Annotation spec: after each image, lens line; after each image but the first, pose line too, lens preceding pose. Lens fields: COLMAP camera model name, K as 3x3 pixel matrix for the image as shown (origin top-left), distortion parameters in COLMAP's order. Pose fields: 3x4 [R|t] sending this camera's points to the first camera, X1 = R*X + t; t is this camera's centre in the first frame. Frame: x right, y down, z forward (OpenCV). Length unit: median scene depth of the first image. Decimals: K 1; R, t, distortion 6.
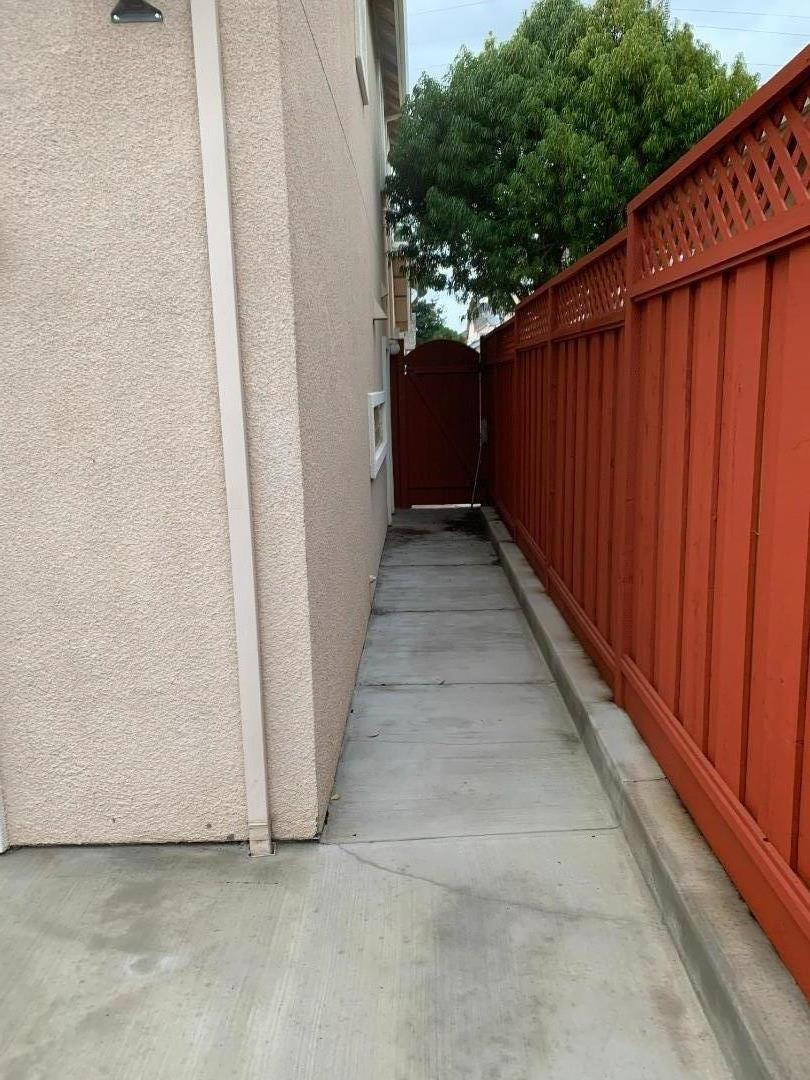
lens RADIAL K [[840.0, 0, 405.2], [0, 840.0, 540.9], [0, 0, 1]] dist [0.015669, -0.021404]
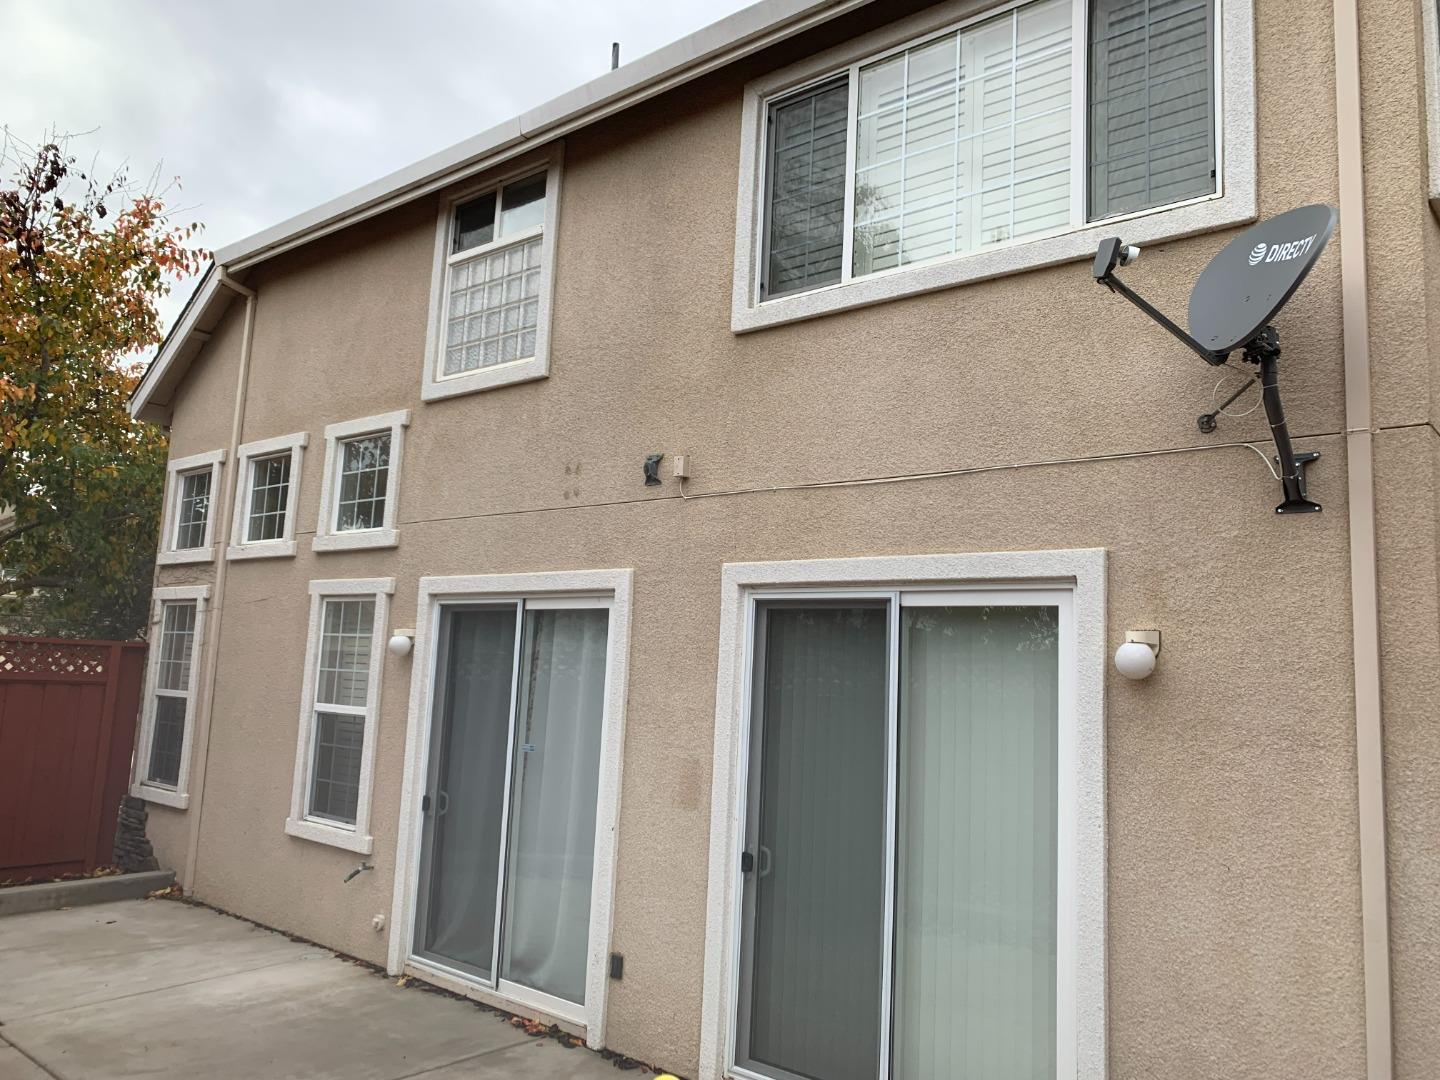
lens RADIAL K [[1120.0, 0, 719.0], [0, 1120.0, 536.3], [0, 0, 1]] dist [0.015669, -0.021404]
pose [[0.752457, -0.024673, -0.658179, 0.112162], [-0.185732, 0.950795, -0.247978, -0.021172], [0.631912, 0.308838, 0.710849, -0.629544]]
